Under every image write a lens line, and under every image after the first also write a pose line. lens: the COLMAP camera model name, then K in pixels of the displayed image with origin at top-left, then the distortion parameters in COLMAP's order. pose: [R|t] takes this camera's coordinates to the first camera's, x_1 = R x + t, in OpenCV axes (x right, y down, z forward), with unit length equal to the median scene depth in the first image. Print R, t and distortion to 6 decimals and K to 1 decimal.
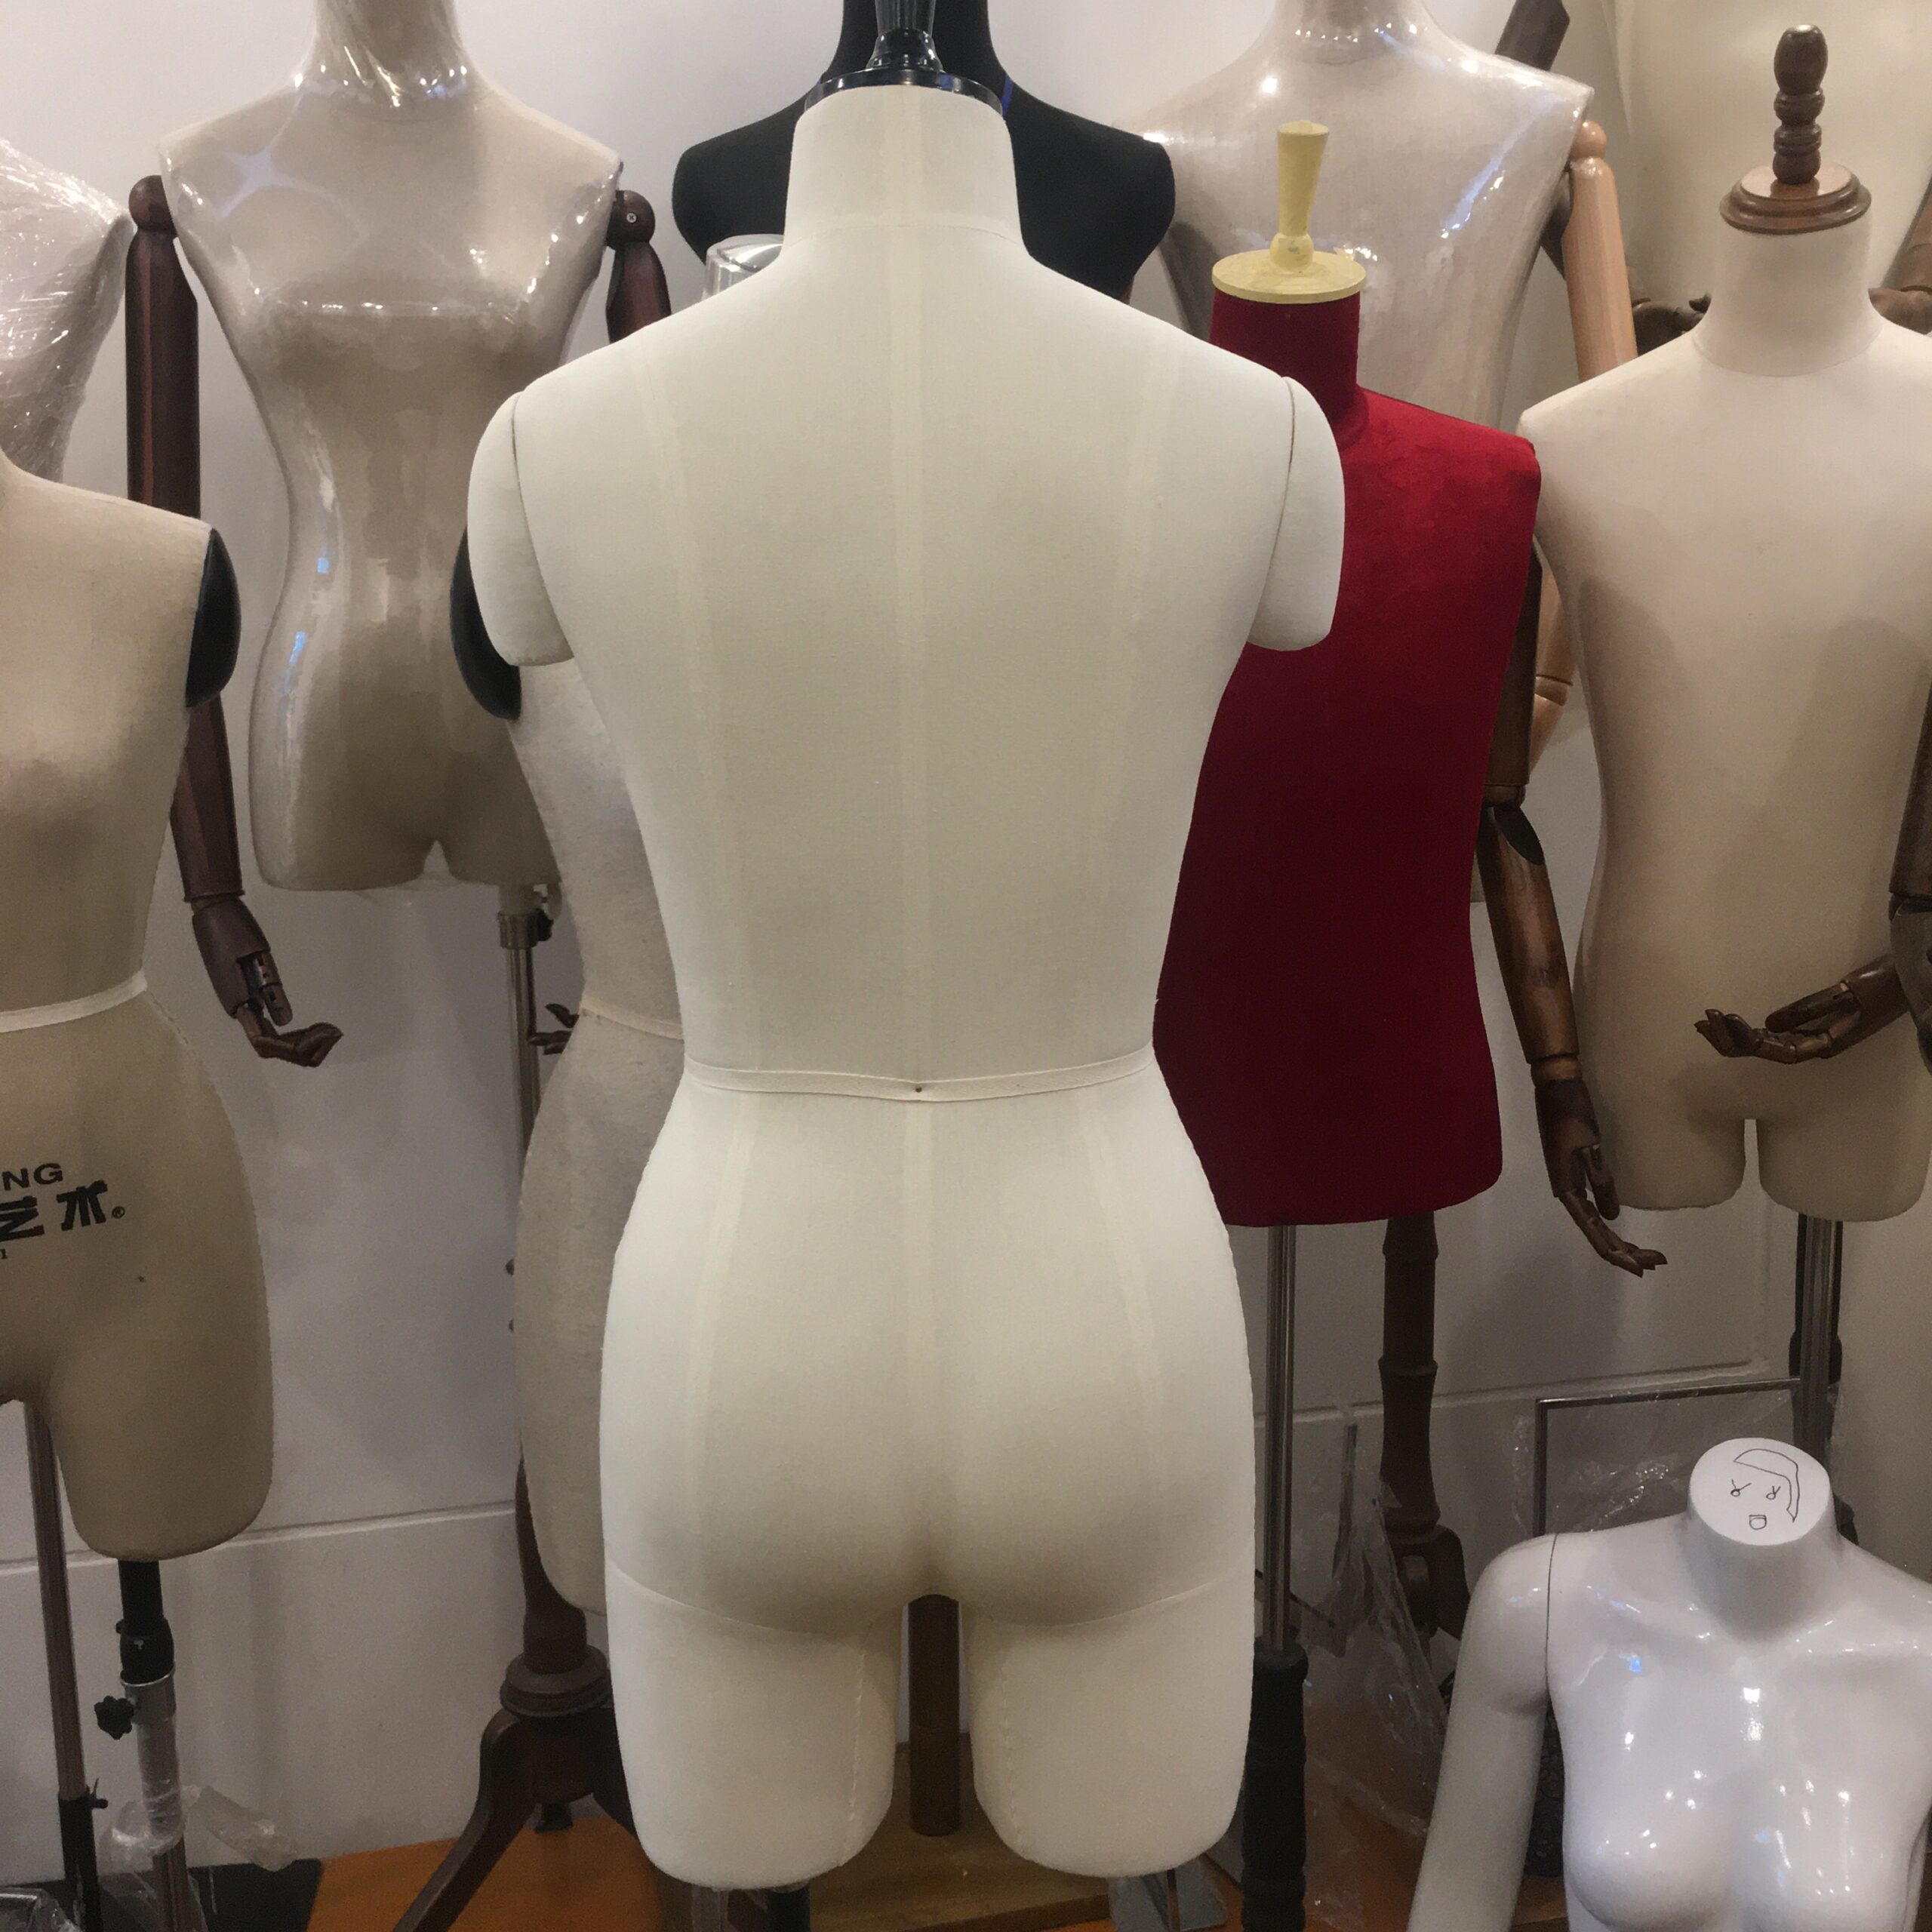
lens RADIAL K [[2216.0, 0, 967.9], [0, 2216.0, 947.5], [0, 0, 1]] dist [0.037584, 0.000000]
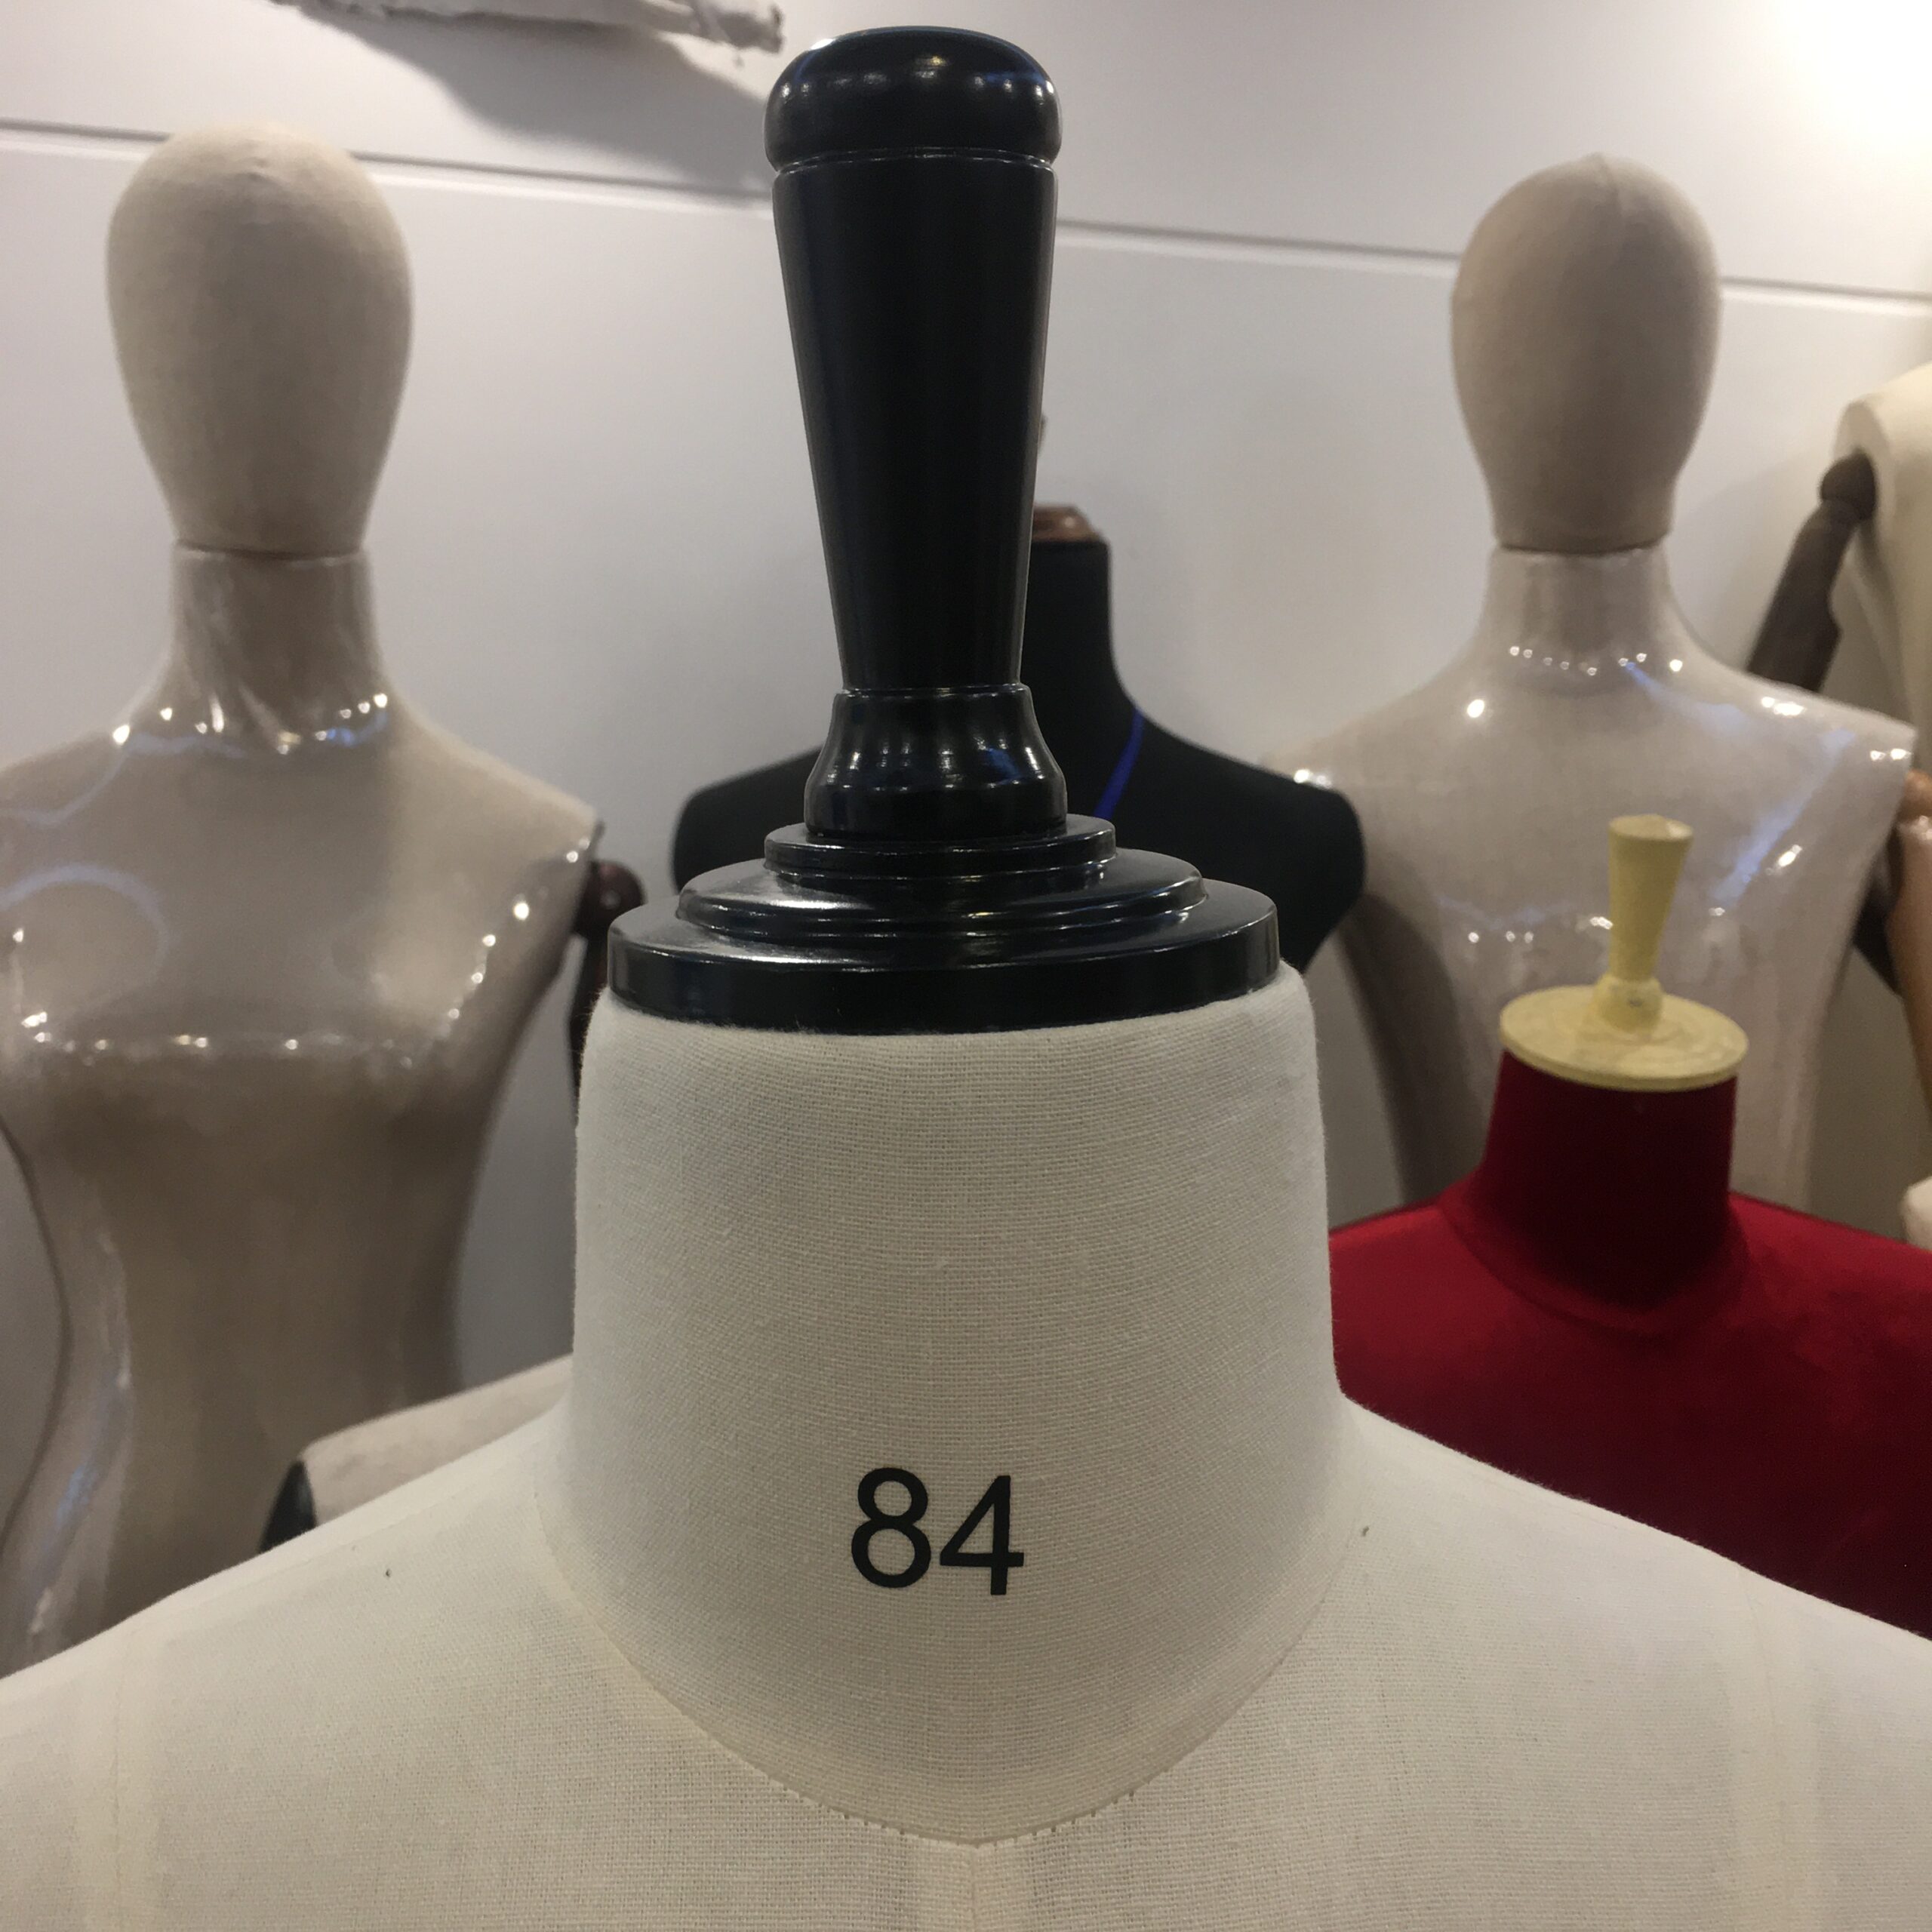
lens RADIAL K [[2216.0, 0, 969.6], [0, 2216.0, 952.2], [0, 0, 1]] dist [0.037584, 0.000000]
pose [[0.999889, 0.013272, 0.006816, -0.044217], [-0.011467, 0.975861, -0.218089, -0.164495], [-0.009546, 0.217987, 0.975905, 0.330927]]
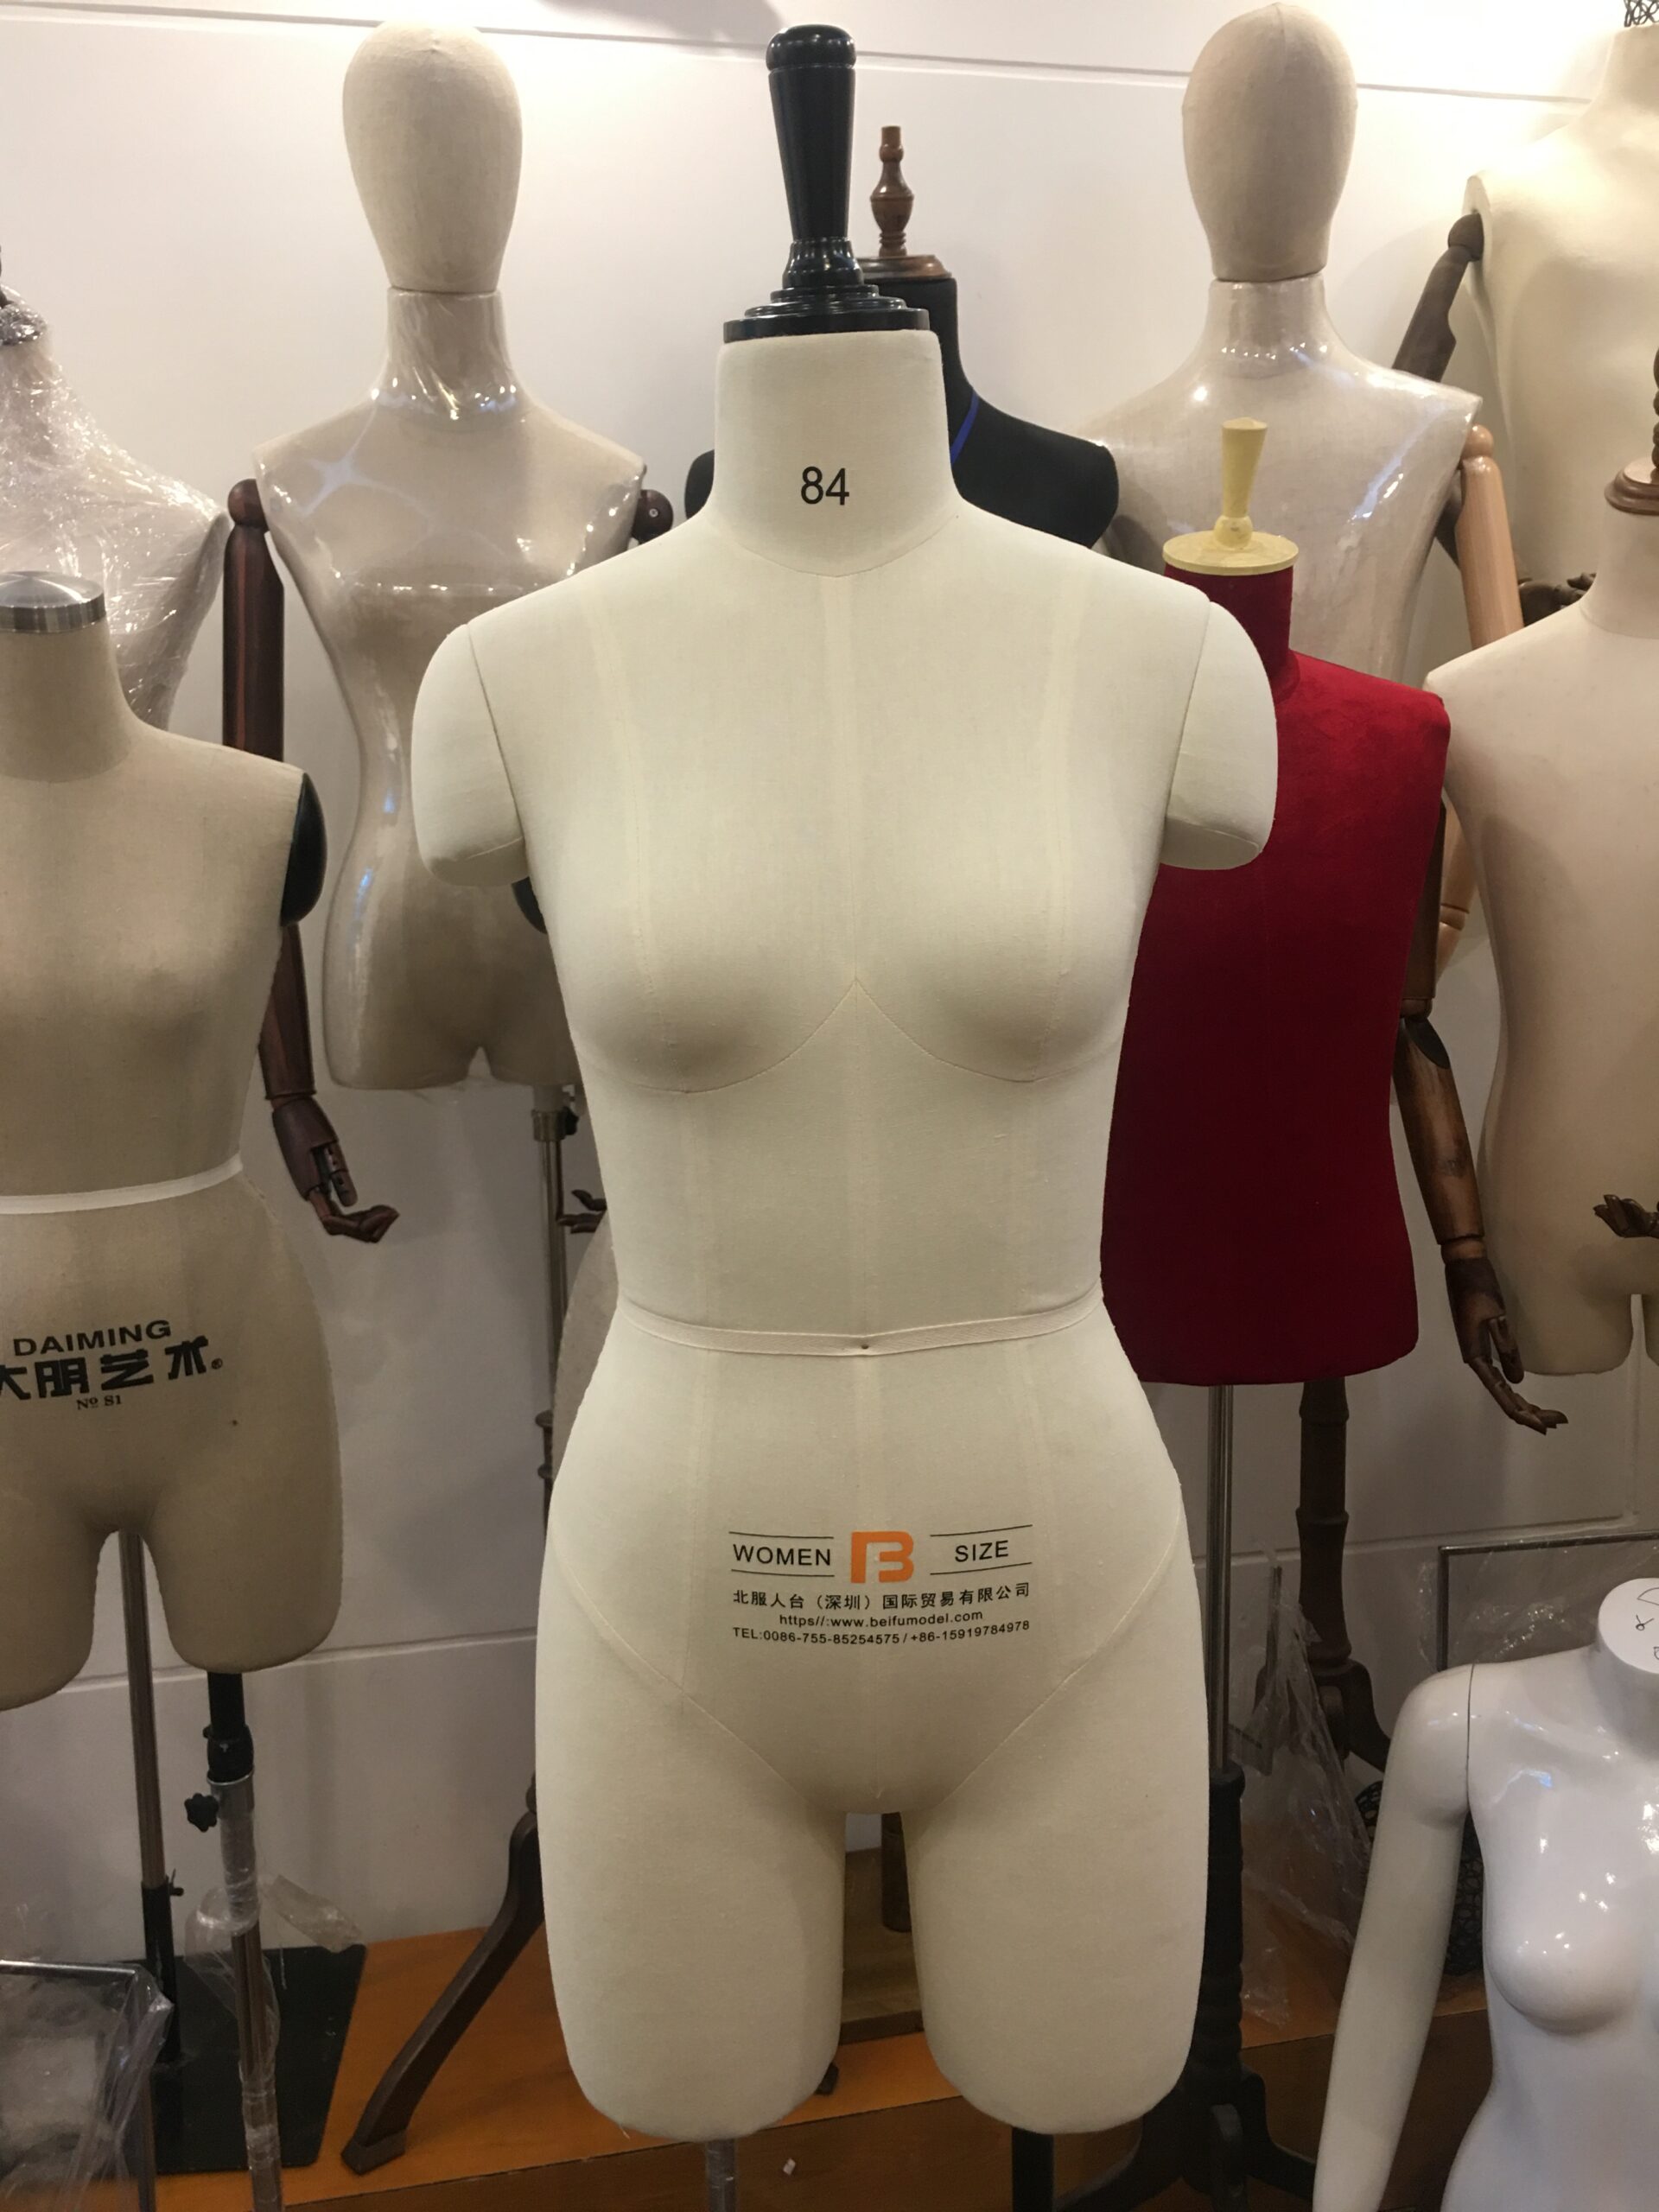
lens RADIAL K [[1898.7, 0, 833.3], [0, 1898.7, 1091.7], [0, 0, 1]] dist [0.084651, -0.124667]
pose [[0.999597, 0.000749, -0.028381, -0.028958], [-0.001805, 0.999306, -0.037199, 0.011866], [0.028333, 0.037235, 0.998905, 0.015624]]
